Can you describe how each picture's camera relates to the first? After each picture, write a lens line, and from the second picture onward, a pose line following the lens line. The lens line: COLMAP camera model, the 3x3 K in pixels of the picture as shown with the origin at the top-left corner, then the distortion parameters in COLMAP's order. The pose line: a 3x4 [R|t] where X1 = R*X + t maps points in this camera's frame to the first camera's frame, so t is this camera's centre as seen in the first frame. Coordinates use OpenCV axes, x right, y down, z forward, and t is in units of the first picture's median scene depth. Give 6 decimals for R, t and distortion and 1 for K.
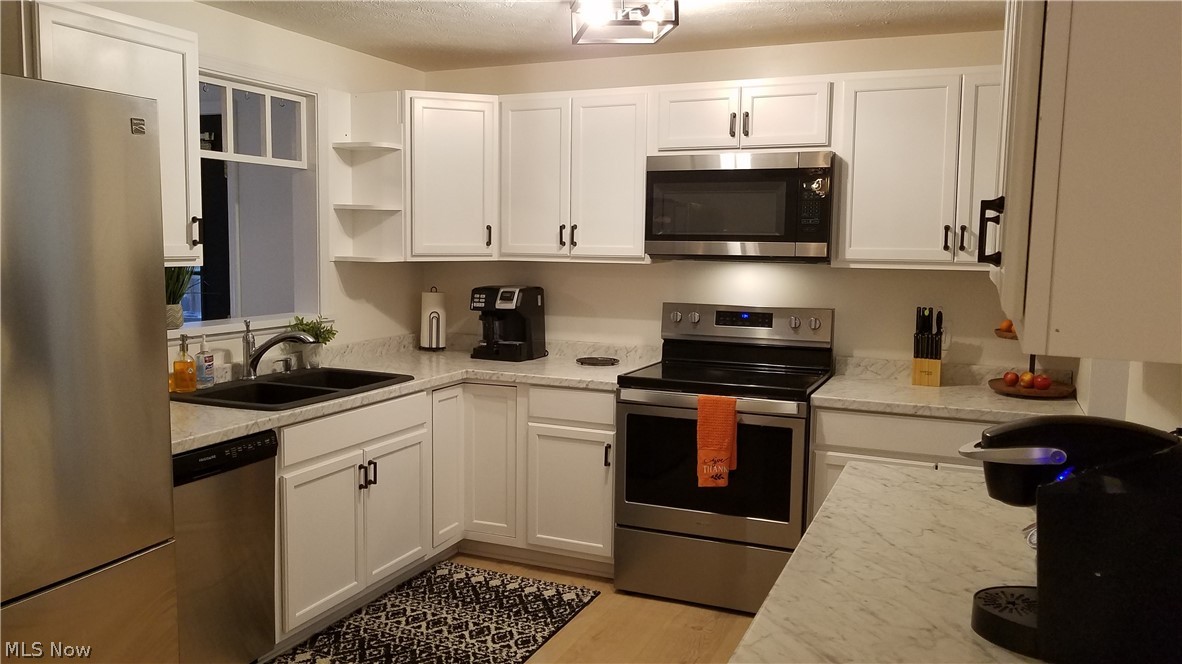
lens RADIAL K [[922.7, 0, 575.1], [0, 922.7, 324.1], [0, 0, 1]] dist [0.011800, -0.018392]
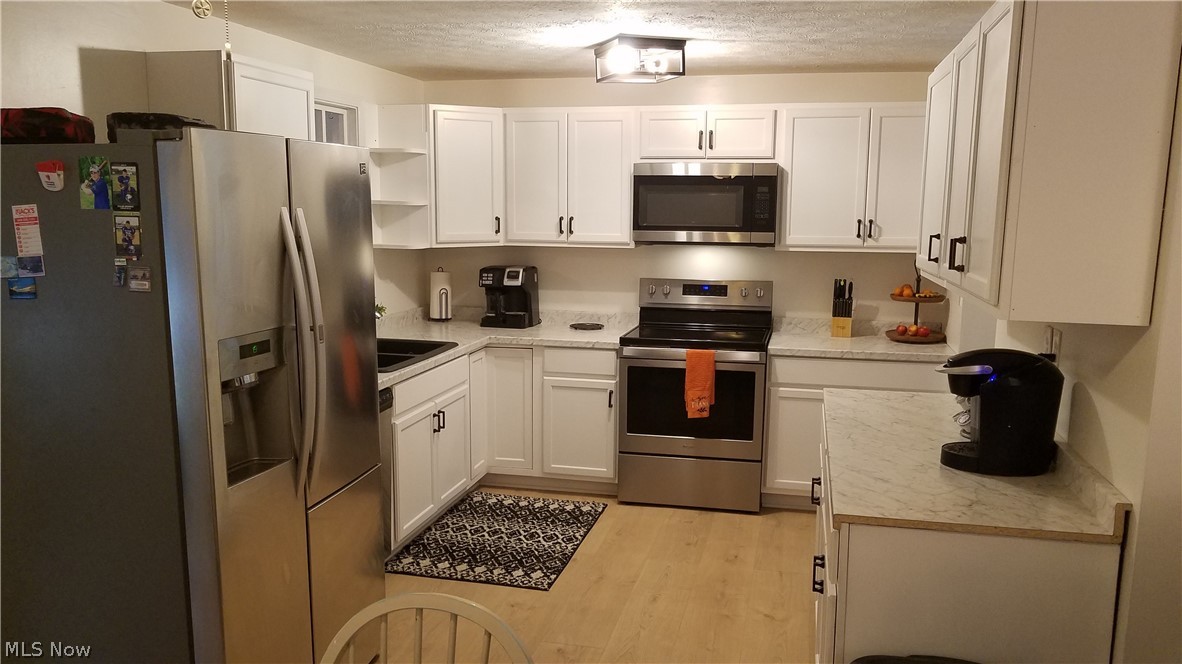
lens RADIAL K [[922.7, 0, 608.2], [0, 922.7, 348.9], [0, 0, 1]] dist [0.011800, -0.018392]
pose [[0.979627, -0.034726, 0.197802, -0.219506], [0.021161, 0.997303, 0.070282, -0.018083], [-0.199709, -0.064664, 0.977719, -0.251727]]
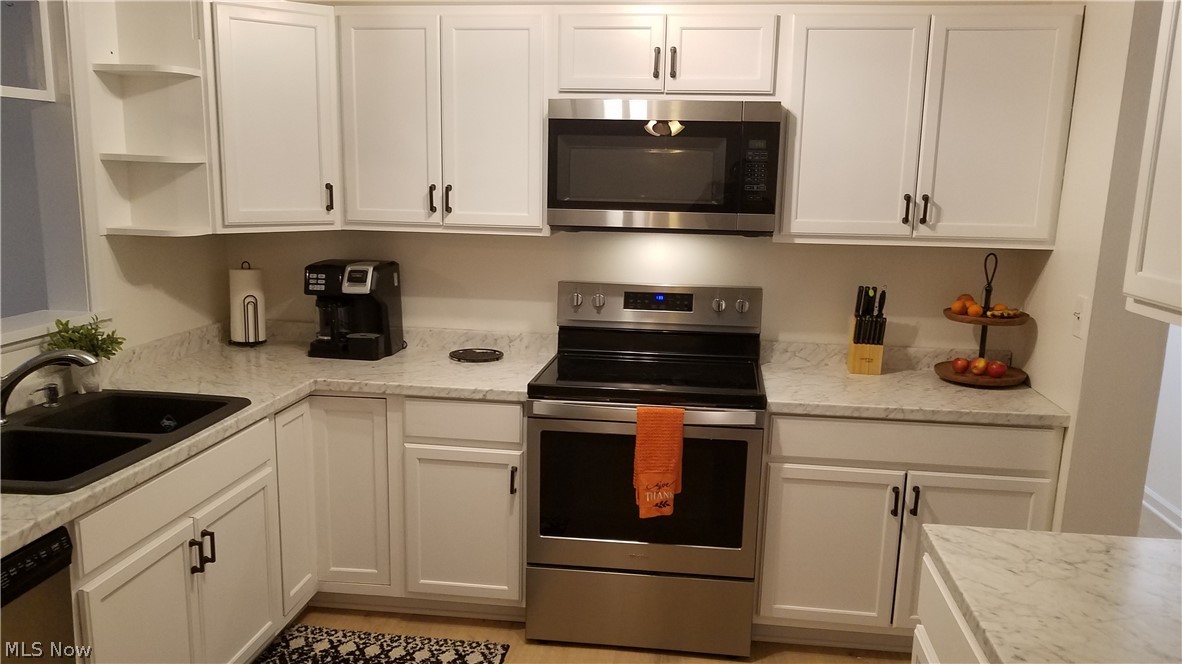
lens RADIAL K [[922.7, 0, 604.4], [0, 922.7, 351.3], [0, 0, 1]] dist [0.011800, -0.018392]
pose [[0.956407, -0.047853, 0.288089, -0.114062], [0.016954, 0.993918, 0.108812, -0.054948], [-0.291544, -0.099185, 0.951401, 0.226263]]
